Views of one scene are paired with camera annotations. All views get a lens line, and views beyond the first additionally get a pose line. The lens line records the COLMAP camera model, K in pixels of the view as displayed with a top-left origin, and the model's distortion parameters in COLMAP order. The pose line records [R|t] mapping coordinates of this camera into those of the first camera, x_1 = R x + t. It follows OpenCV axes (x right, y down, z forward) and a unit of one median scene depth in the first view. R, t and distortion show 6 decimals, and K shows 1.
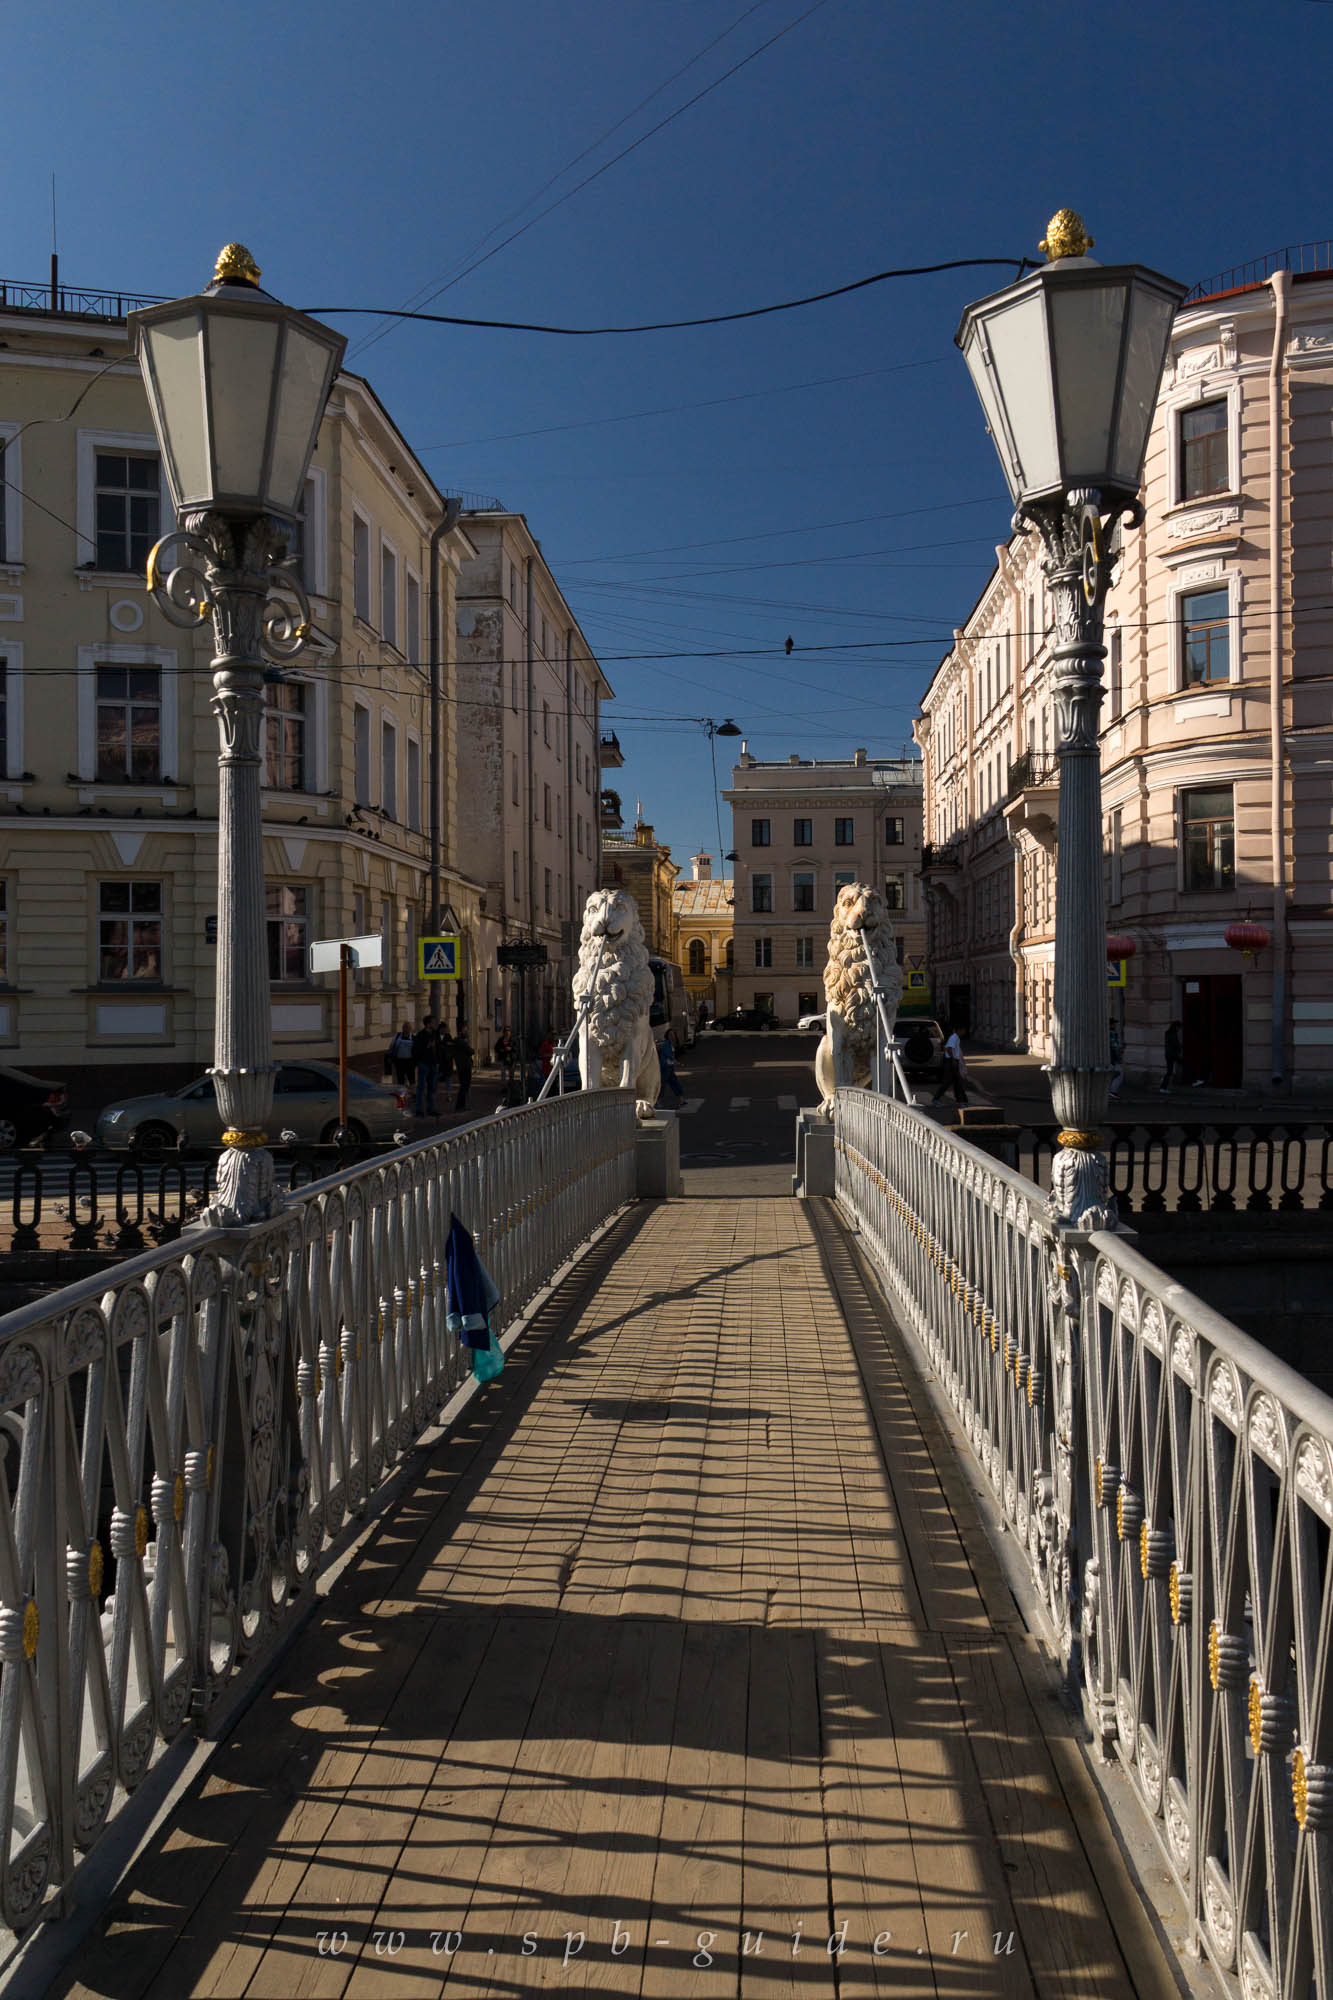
lens RADIAL K [[1526.8, 0, 666.5], [0, 1526.8, 1000.0], [0, 0, 1]] dist [-0.027967, -0.001210]
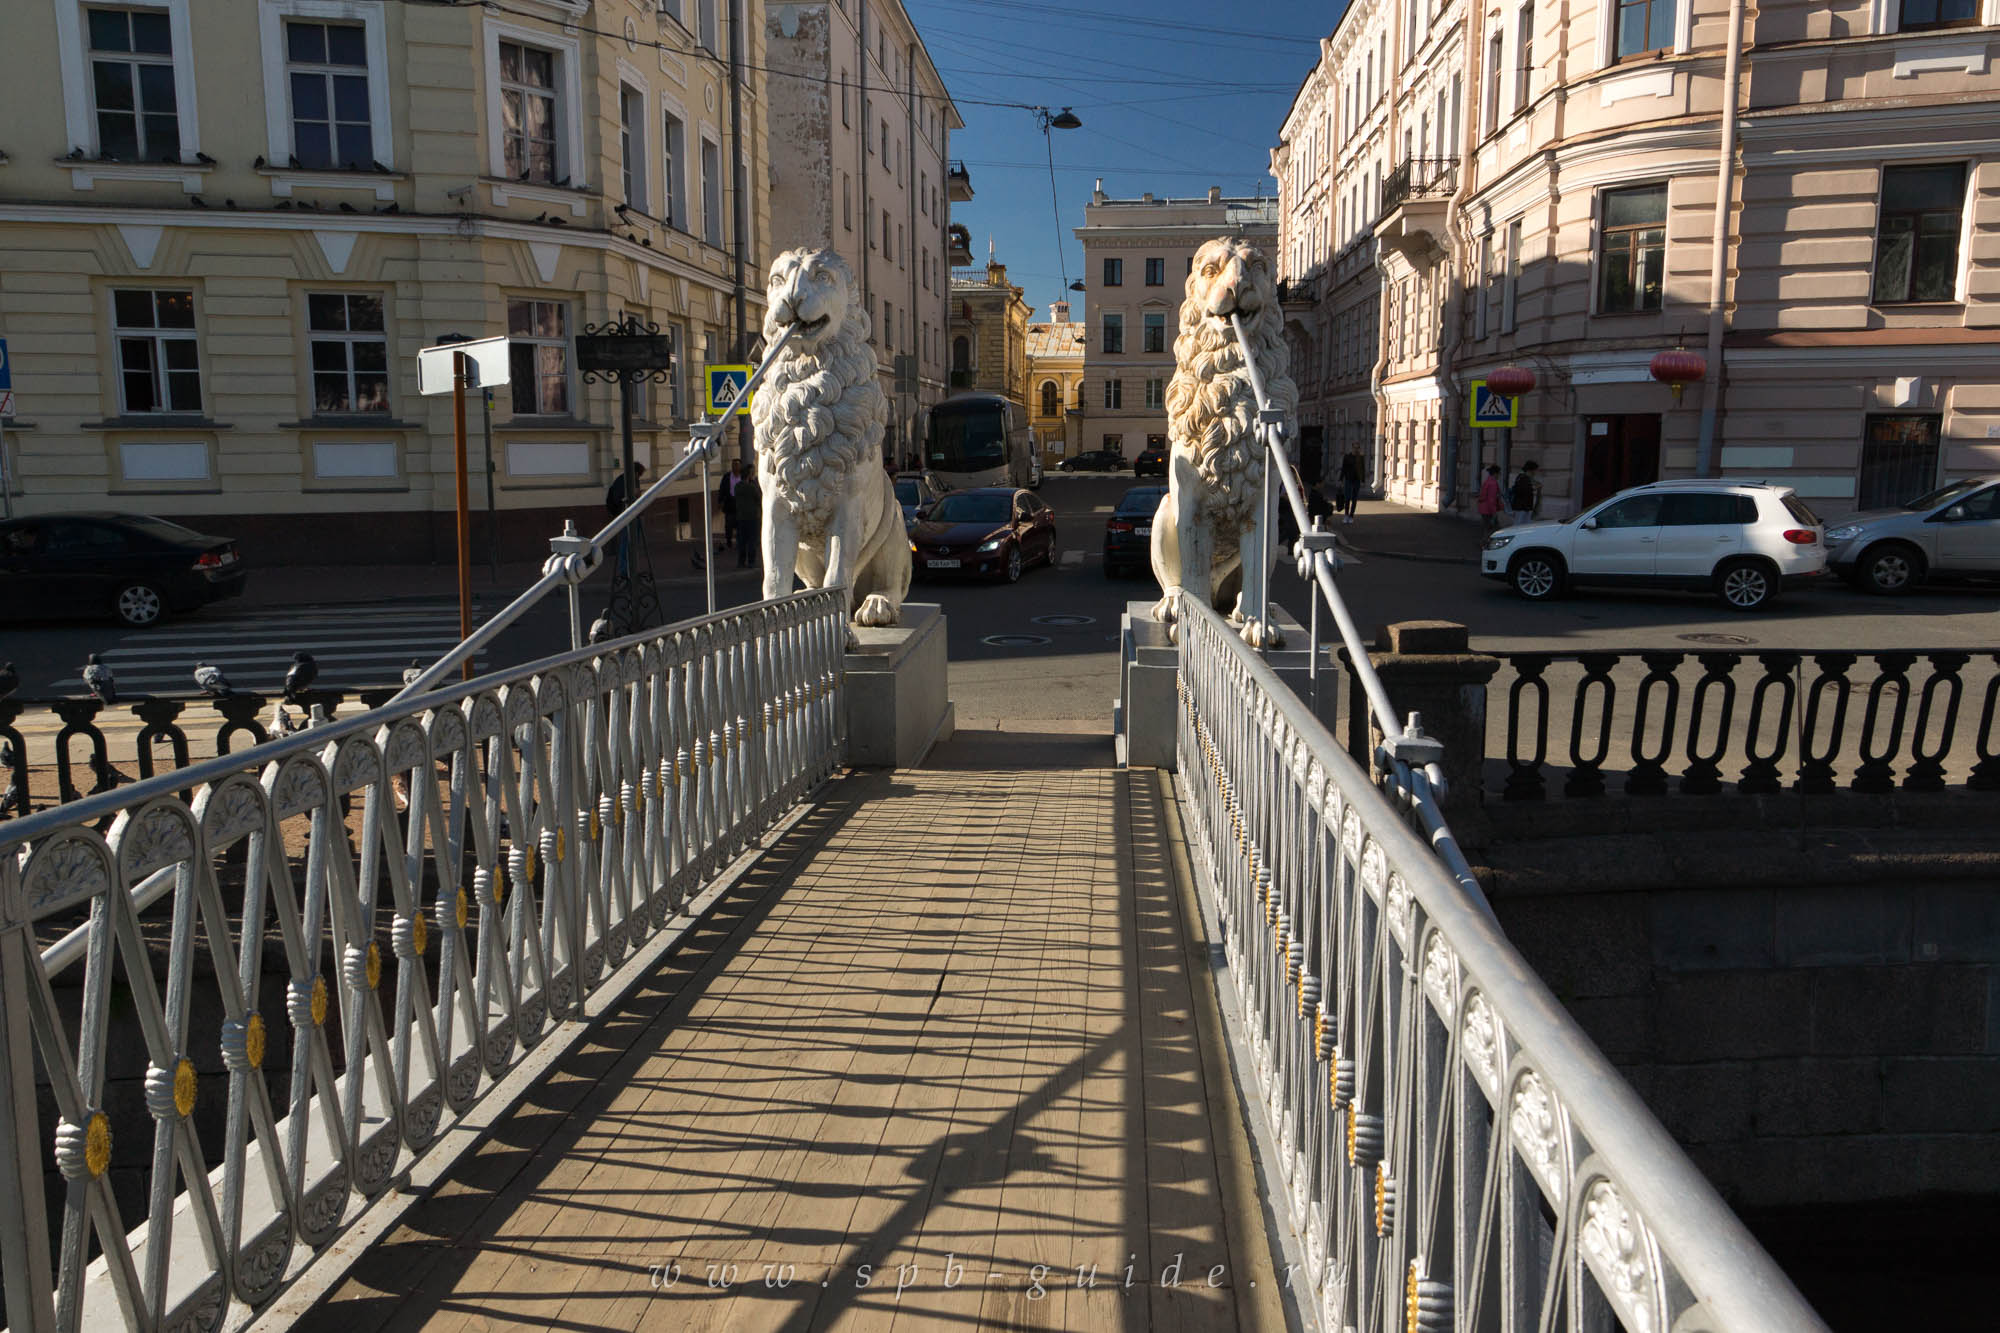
lens RADIAL K [[1461.3, 0, 1000.0], [0, 1461.3, 666.5], [0, 0, 1]] dist [-0.010044, -0.000269]
pose [[0.999899, 0.007369, -0.012183, 0.016770], [-0.005423, 0.988264, 0.152658, 0.000604], [0.013165, -0.152576, 0.988204, 0.153452]]
